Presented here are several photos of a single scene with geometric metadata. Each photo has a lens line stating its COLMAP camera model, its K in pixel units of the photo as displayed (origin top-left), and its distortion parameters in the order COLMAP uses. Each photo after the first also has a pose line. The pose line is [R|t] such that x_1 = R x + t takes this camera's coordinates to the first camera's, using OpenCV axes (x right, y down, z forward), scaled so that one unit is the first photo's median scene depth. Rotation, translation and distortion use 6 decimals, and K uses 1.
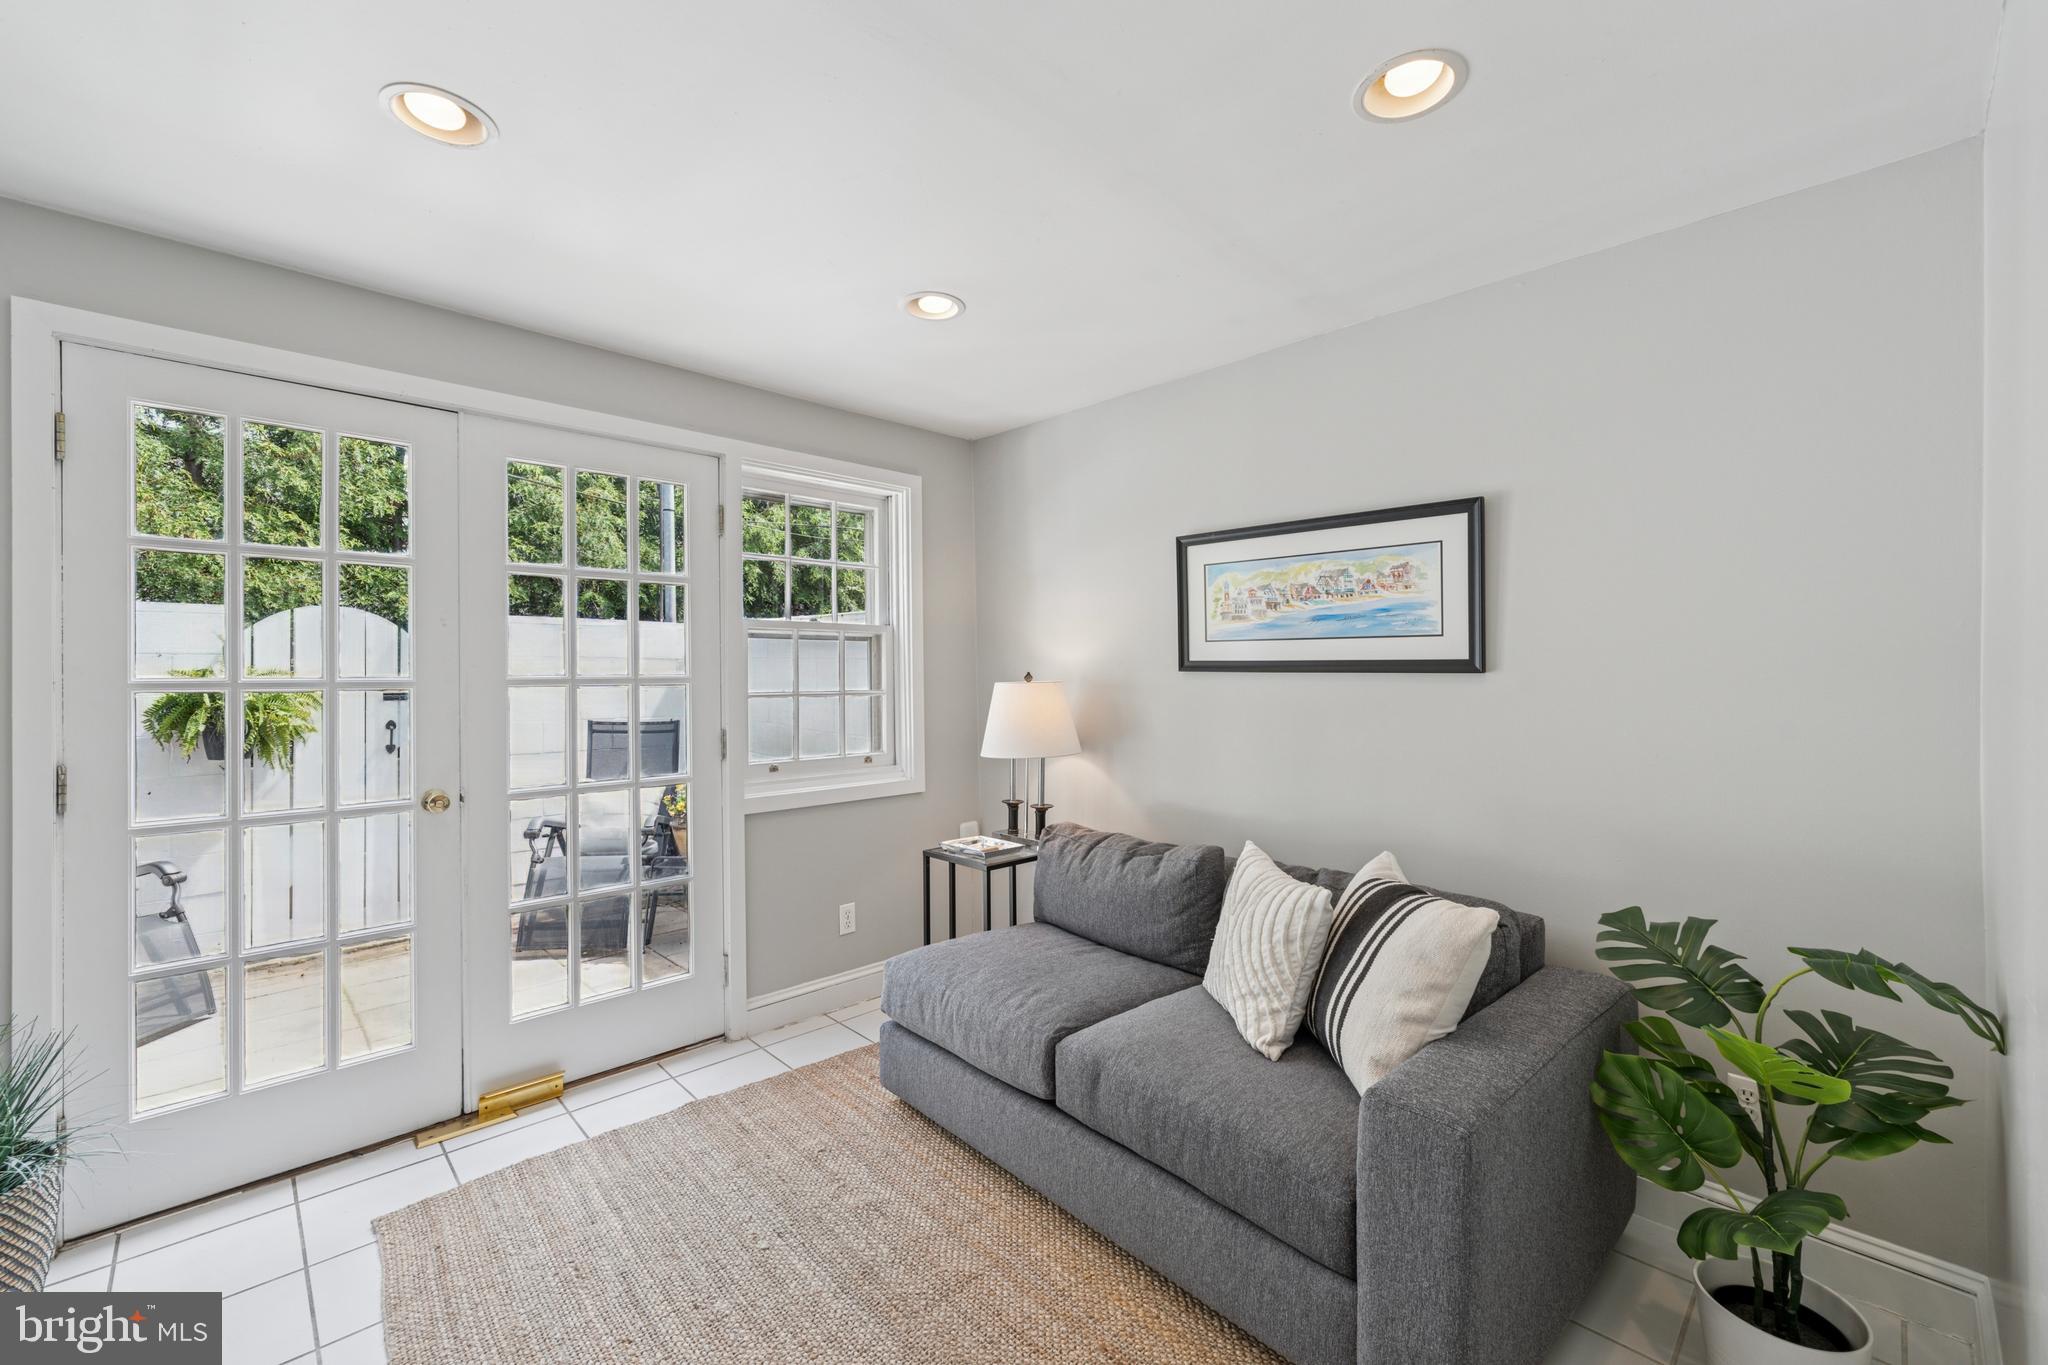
lens RADIAL K [[833.9, 0, 1021.9], [0, 833.9, 681.8], [0, 0, 1]] dist [0.000362, -0.000166]
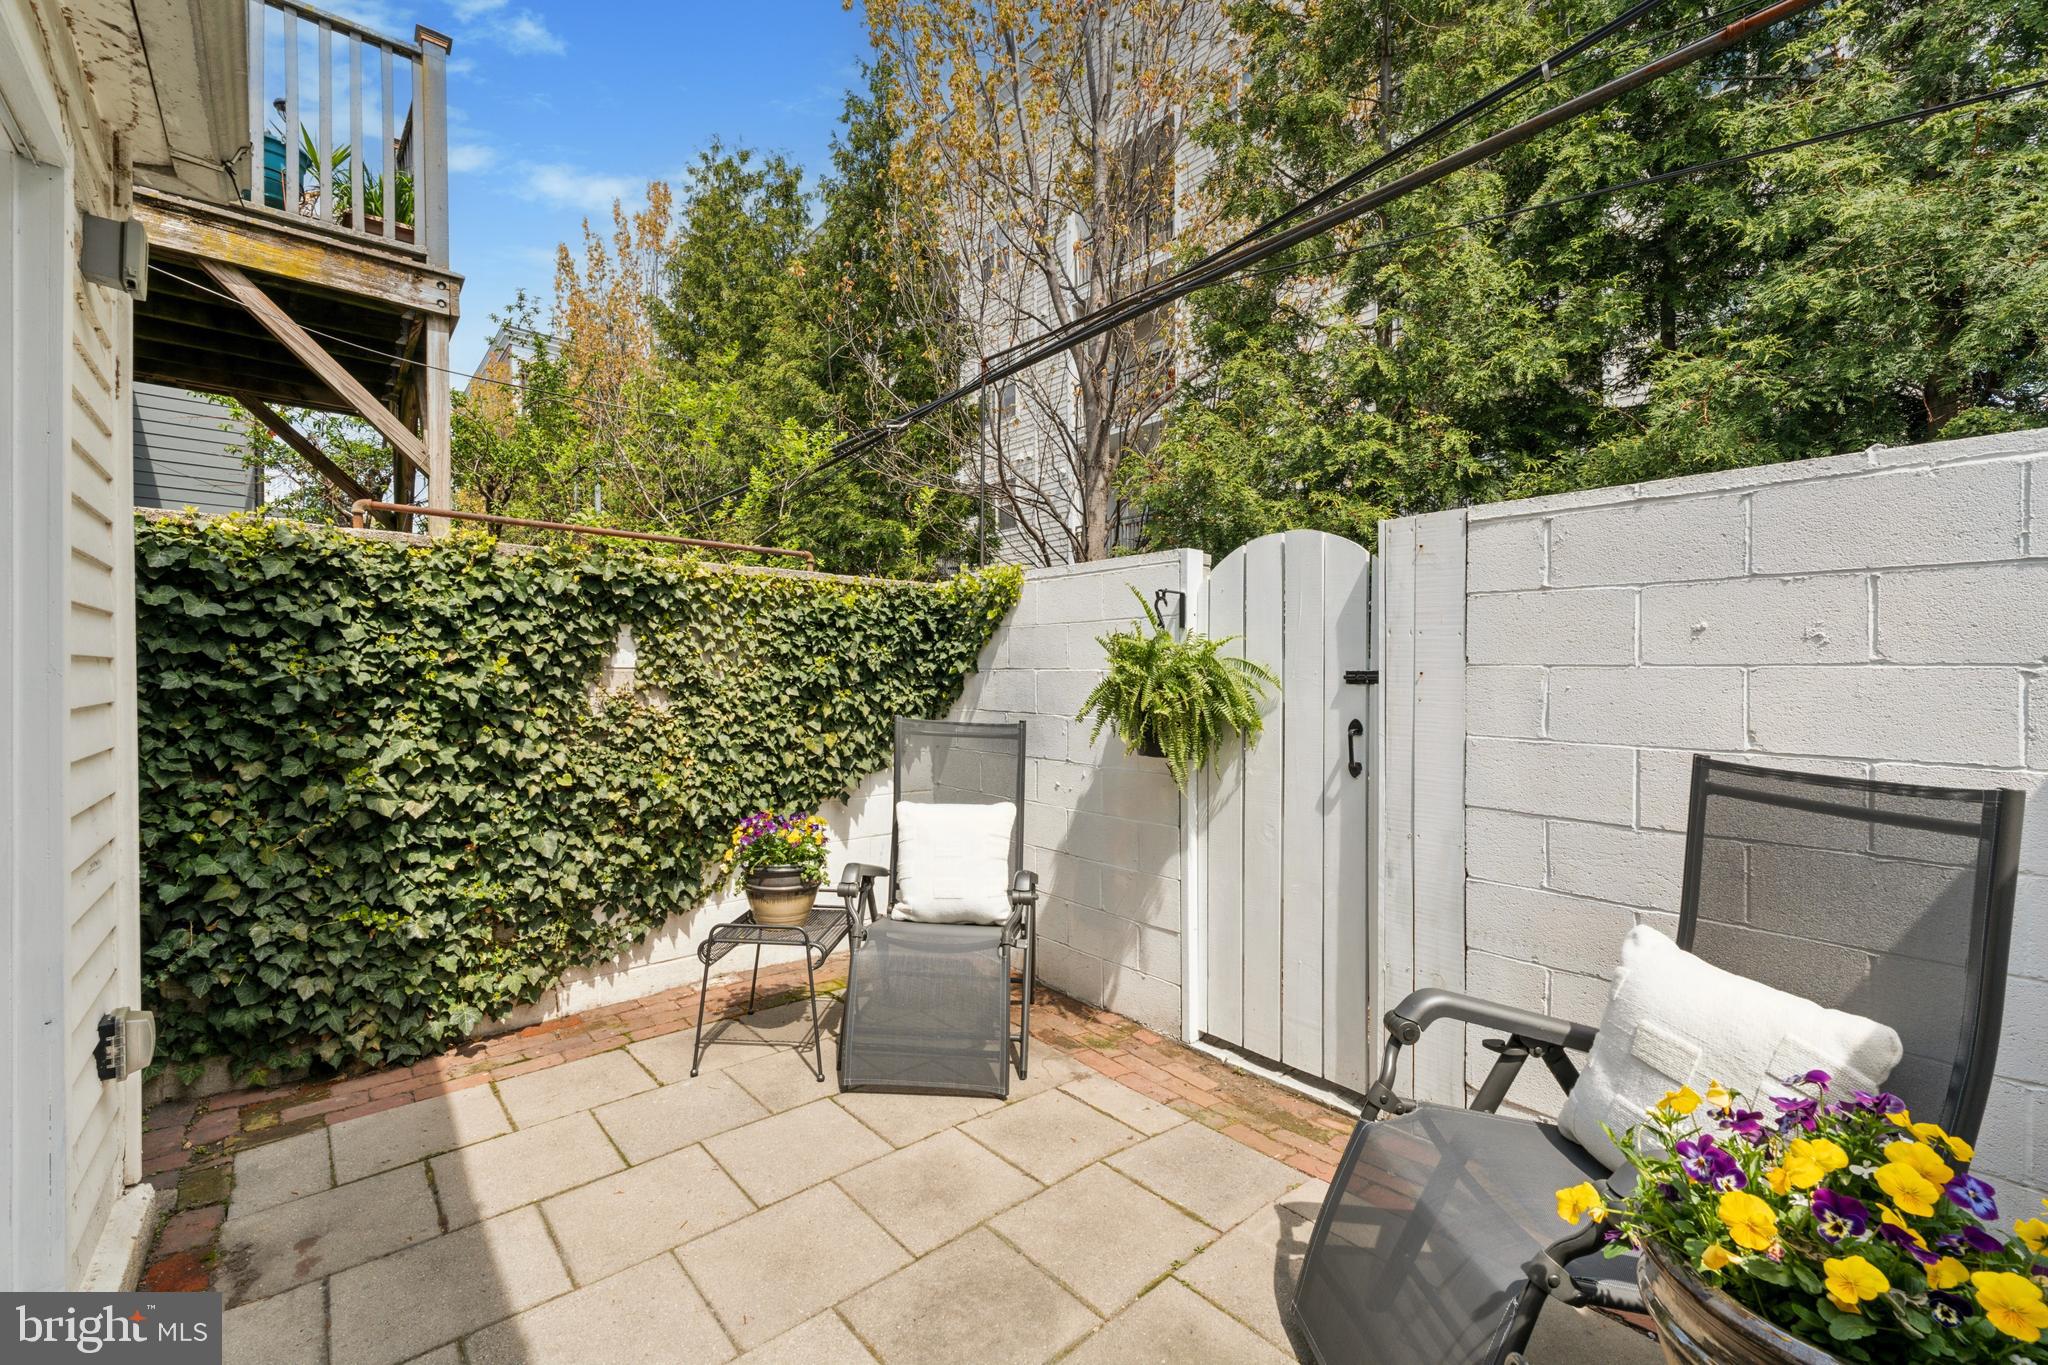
lens RADIAL K [[833.9, 0, 1021.9], [0, 833.9, 681.8], [0, 0, 1]] dist [0.000362, -0.000166]
pose [[-0.050669, 0.008246, -0.998681, -0.267740], [-0.017281, 0.999809, 0.009132, 0.029261], [0.998566, 0.017721, -0.050517, 1.183538]]
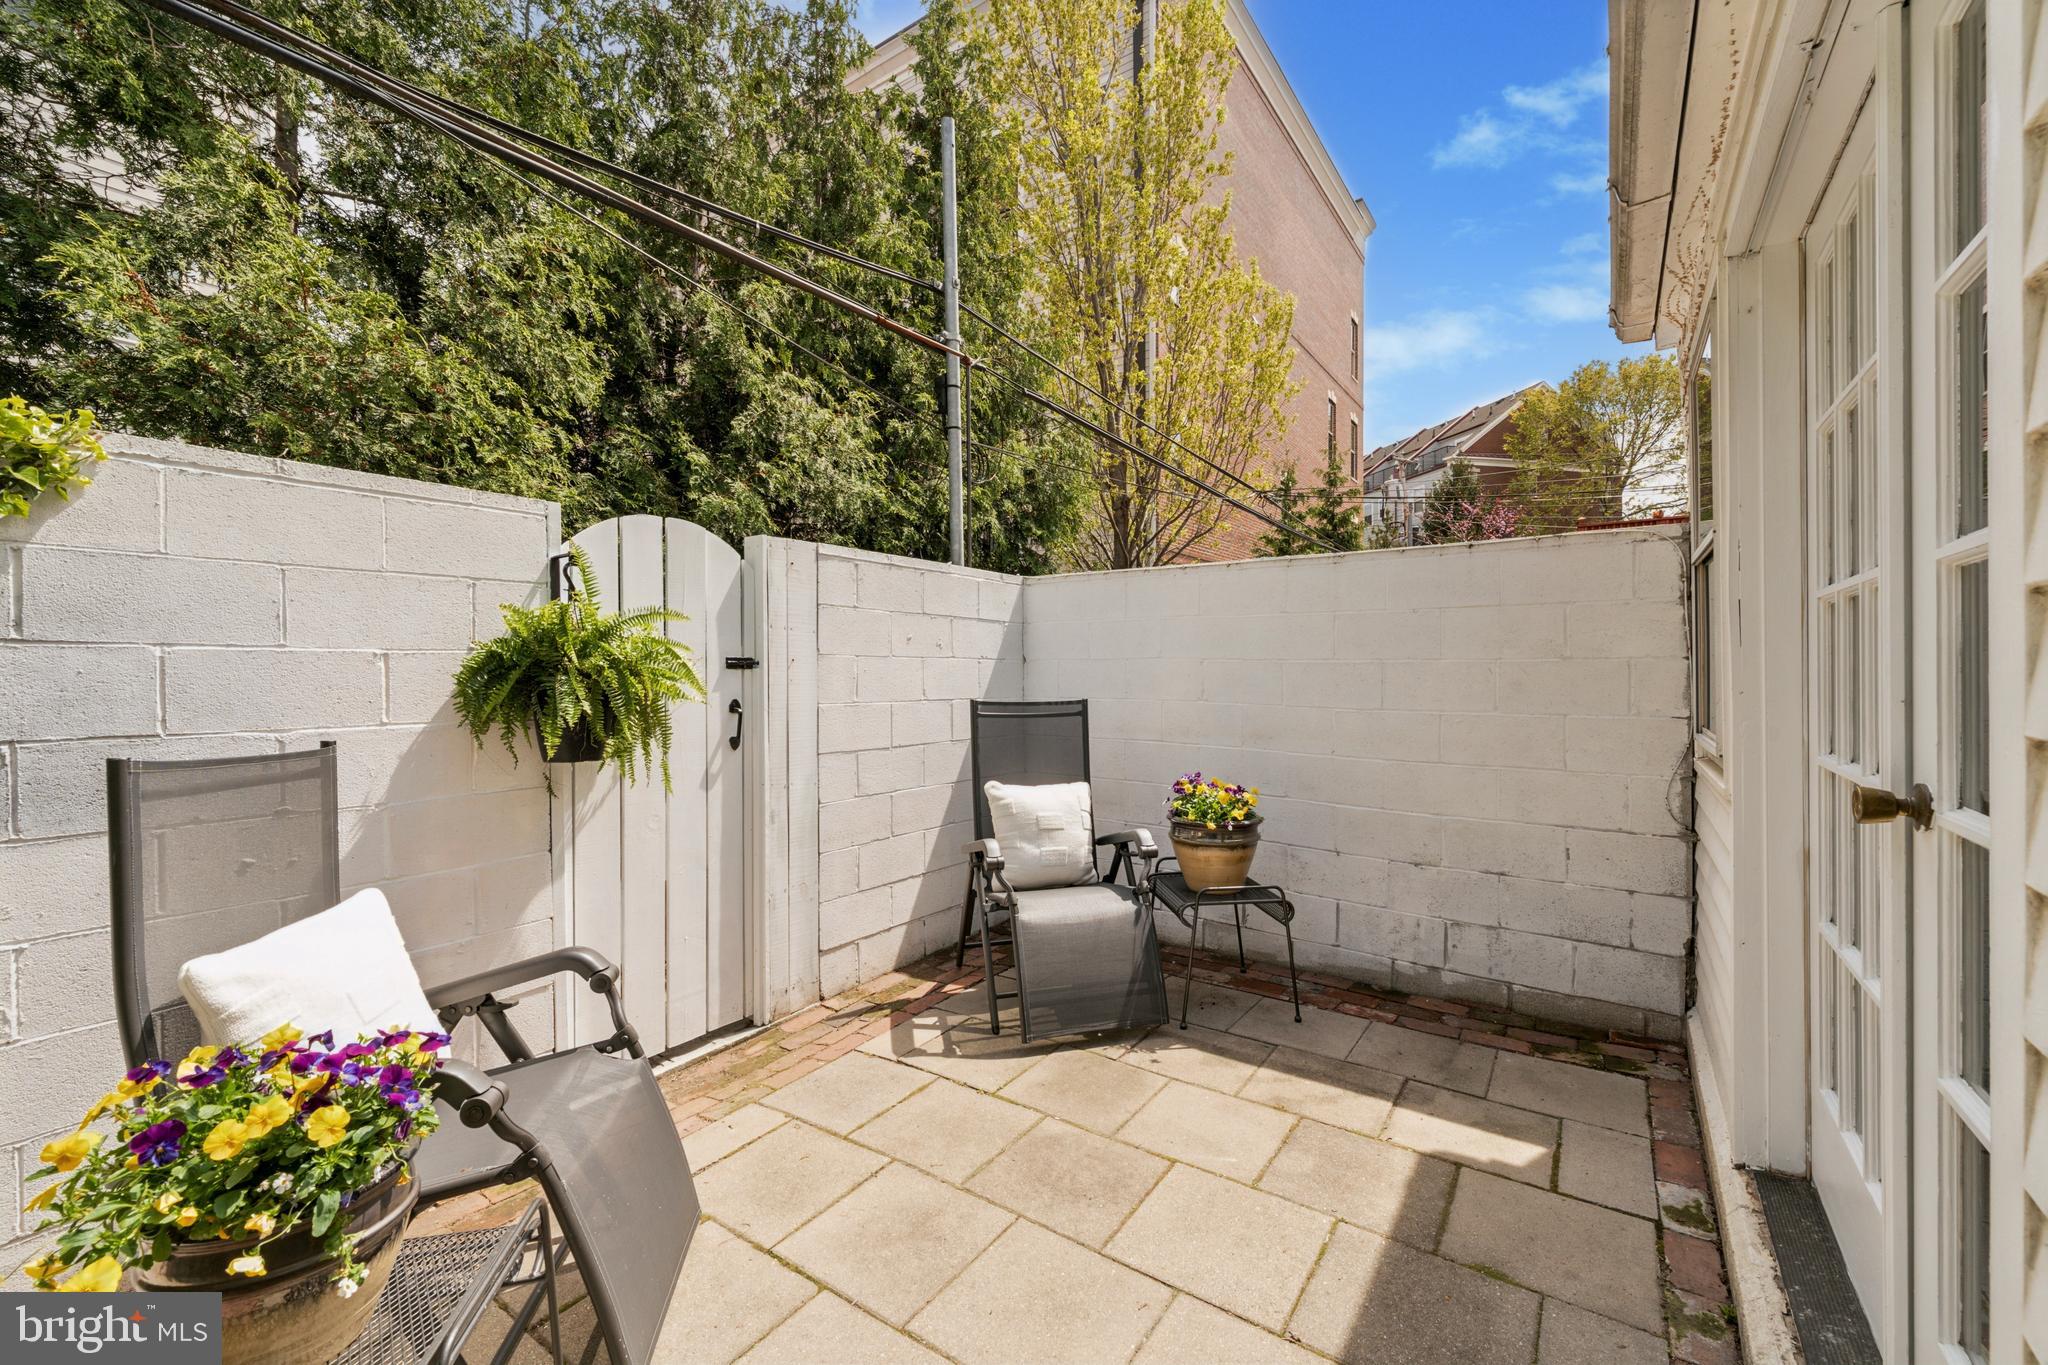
lens RADIAL K [[833.9, 0, 1021.9], [0, 833.9, 681.8], [0, 0, 1]] dist [0.000362, -0.000166]
pose [[0.981074, -0.002930, 0.193609, -0.979961], [0.002609, 0.999995, 0.001913, 0.046803], [-0.193614, -0.001371, 0.981077, 0.467776]]
